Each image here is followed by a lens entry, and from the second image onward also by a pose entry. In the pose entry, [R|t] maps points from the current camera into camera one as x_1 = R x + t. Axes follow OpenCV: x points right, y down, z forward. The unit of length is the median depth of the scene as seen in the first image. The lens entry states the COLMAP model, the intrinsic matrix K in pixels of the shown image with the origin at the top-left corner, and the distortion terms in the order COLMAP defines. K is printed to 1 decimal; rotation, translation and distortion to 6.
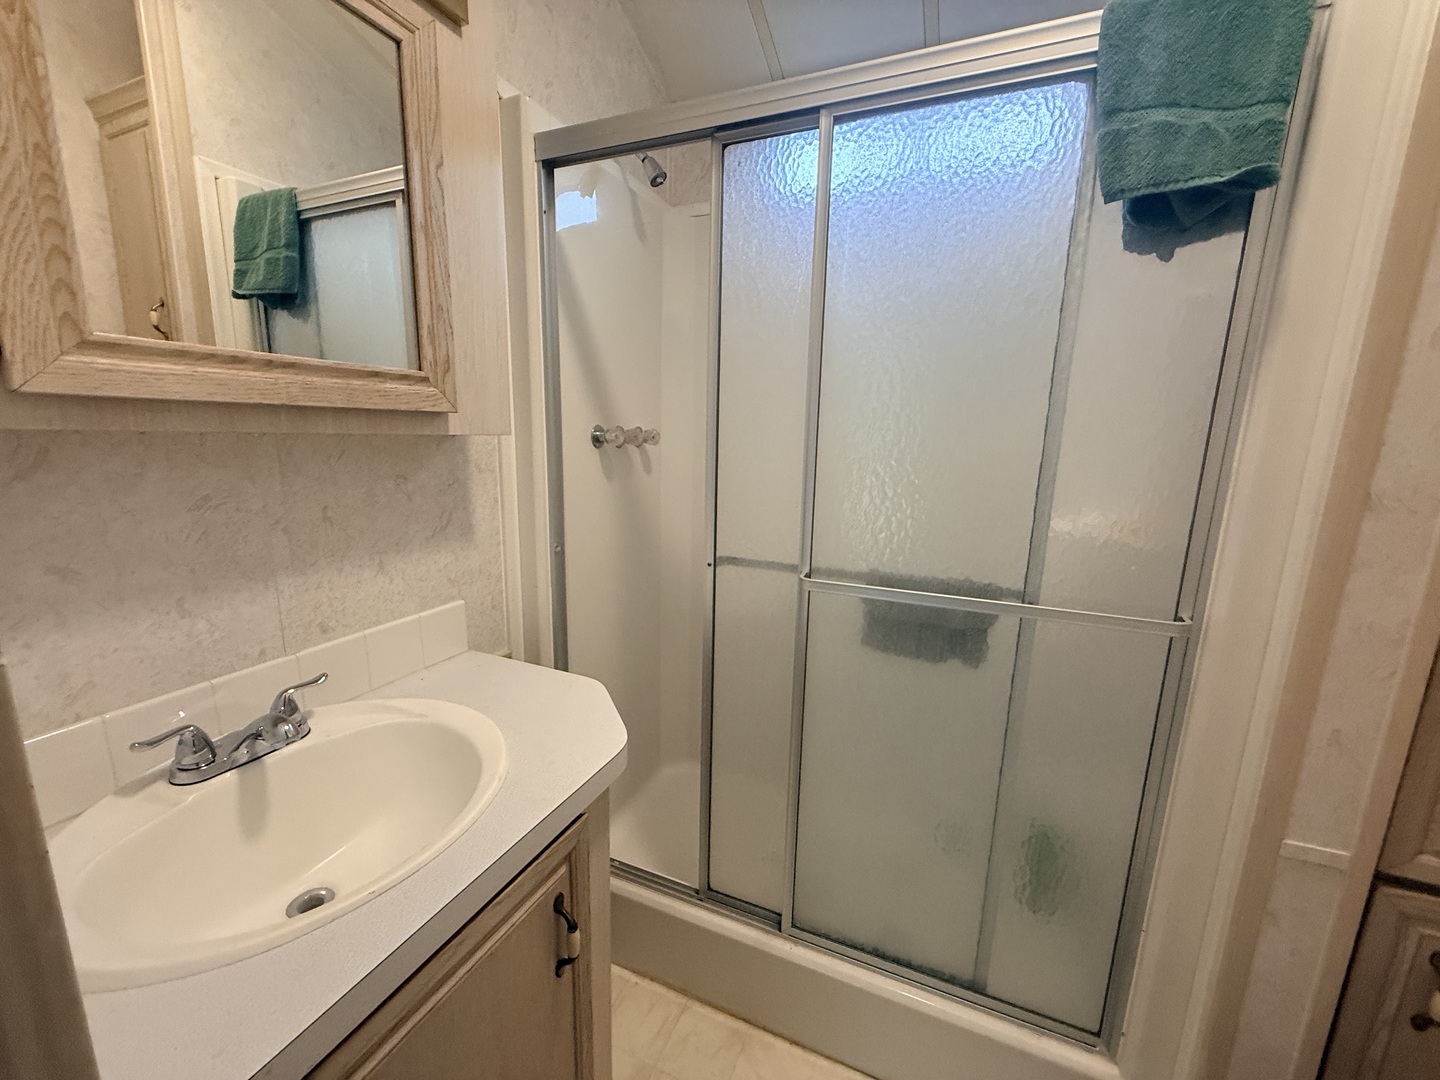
lens RADIAL K [[572.4, 0, 716.8], [0, 572.4, 541.3], [0, 0, 1]] dist [-0.000610, -0.000064]
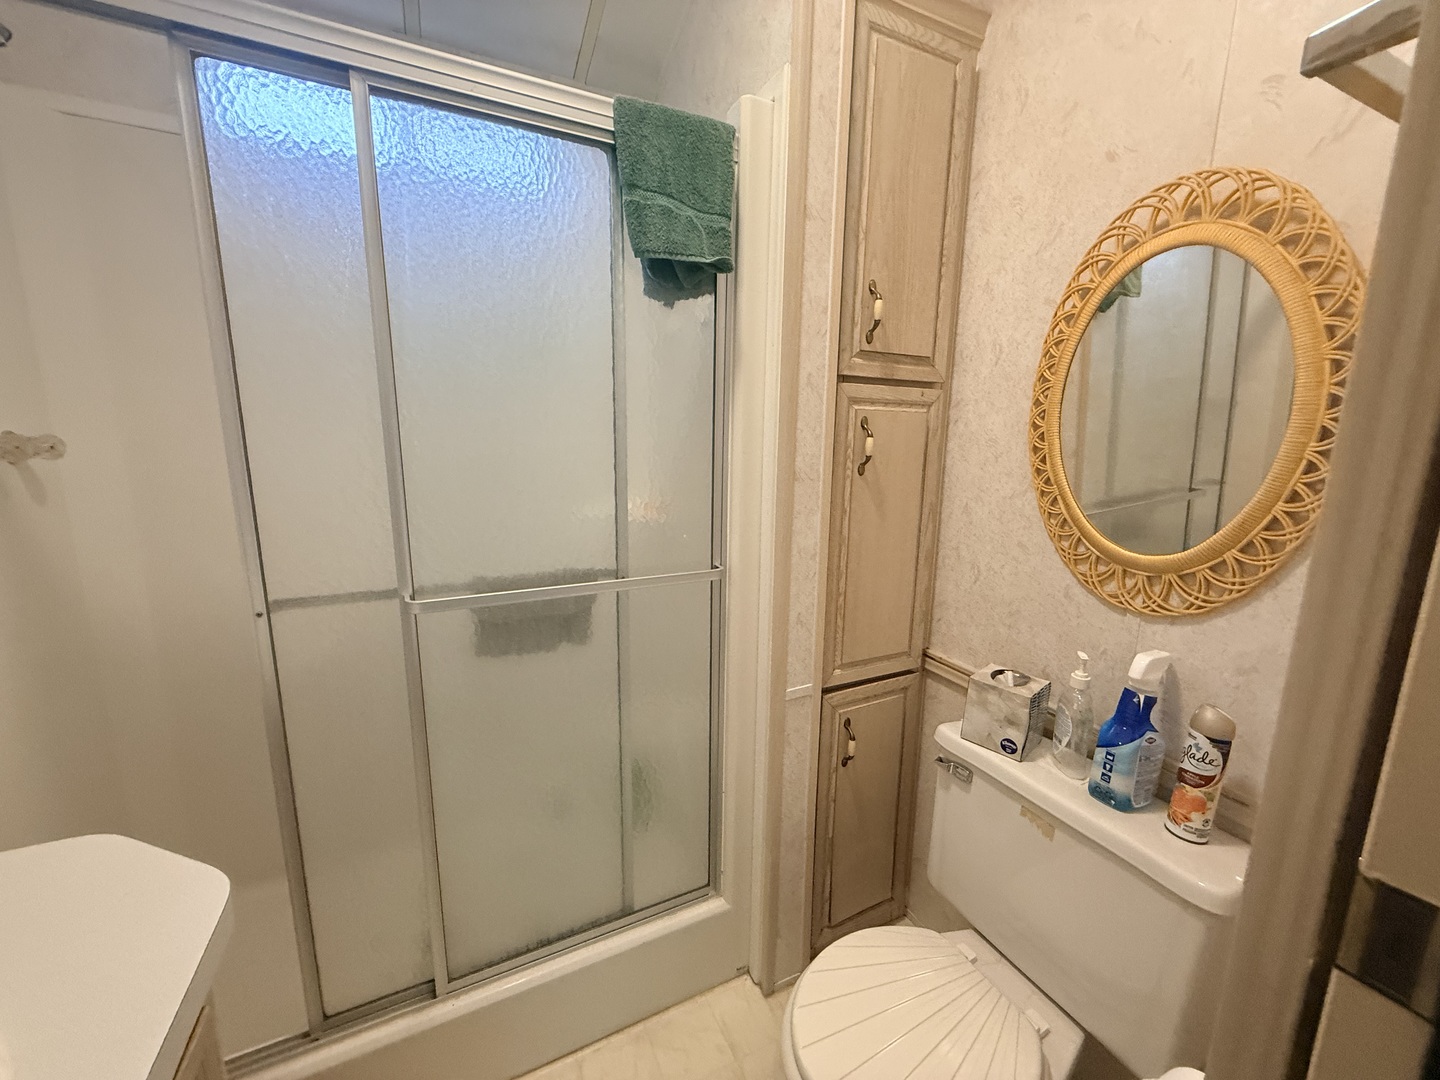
lens RADIAL K [[572.4, 0, 719.0], [0, 572.4, 541.4], [0, 0, 1]] dist [-0.000610, -0.000064]
pose [[0.649318, -0.152200, 0.745132, -0.204368], [0.147689, 0.986353, 0.072772, -0.024491], [-0.746039, 0.062796, 0.662935, 0.044752]]
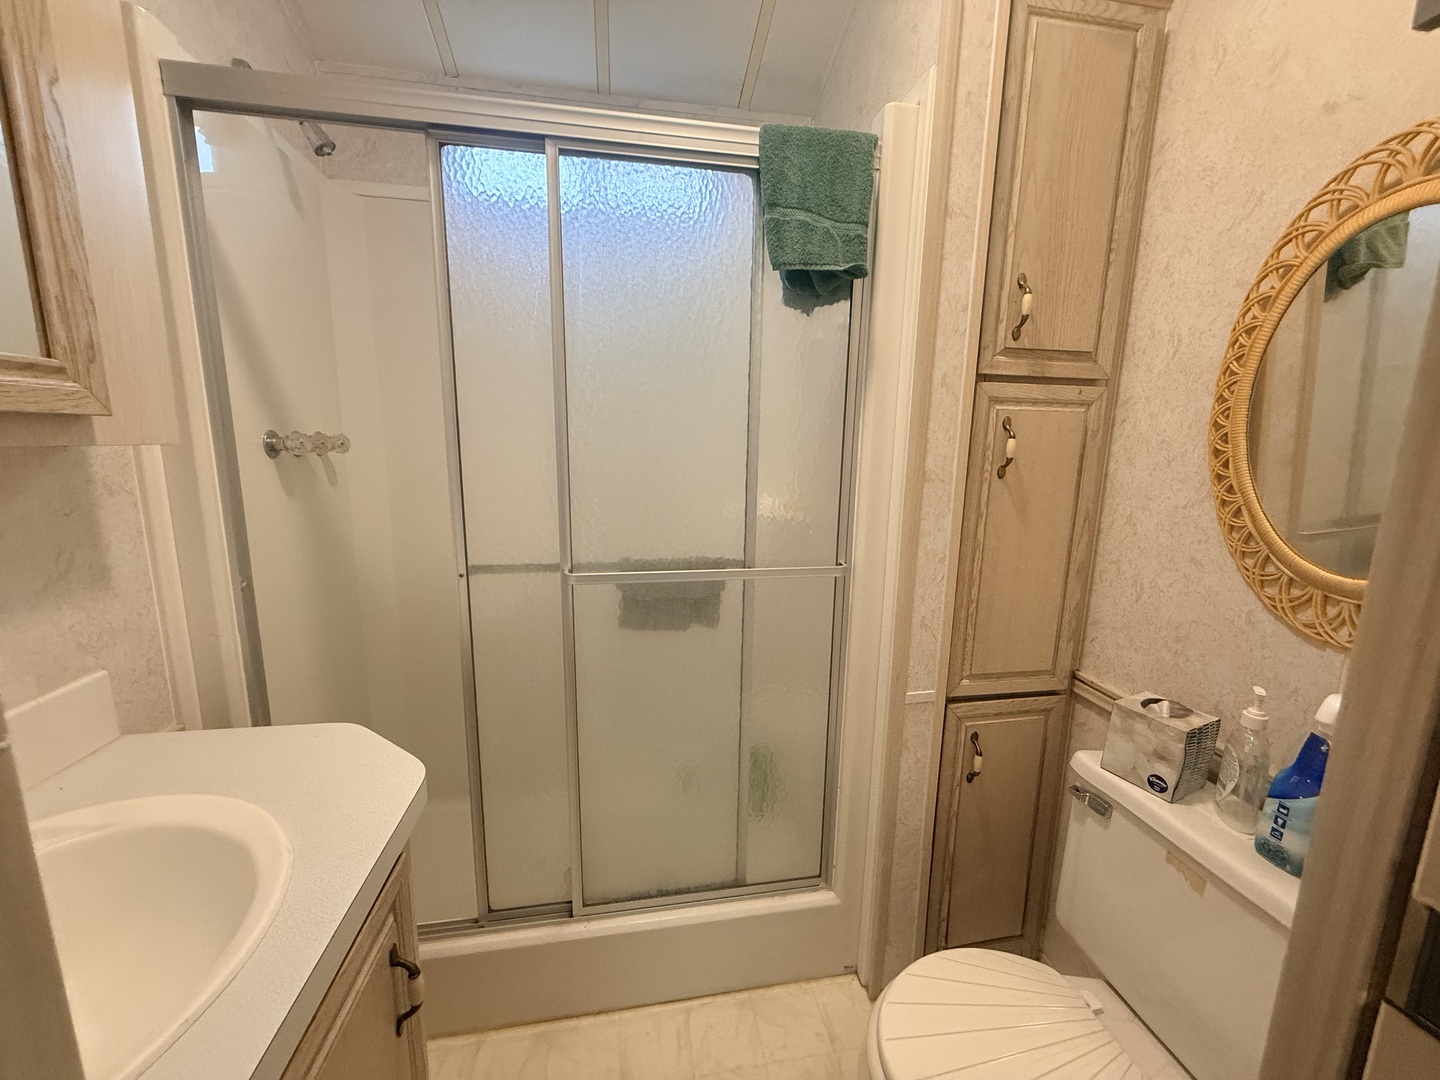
lens RADIAL K [[572.4, 0, 717.6], [0, 572.4, 541.5], [0, 0, 1]] dist [-0.000610, -0.000064]
pose [[0.837162, -0.105778, 0.536630, -0.198150], [0.107655, 0.993795, 0.027946, 0.004091], [-0.536256, 0.034375, 0.843355, -0.053853]]
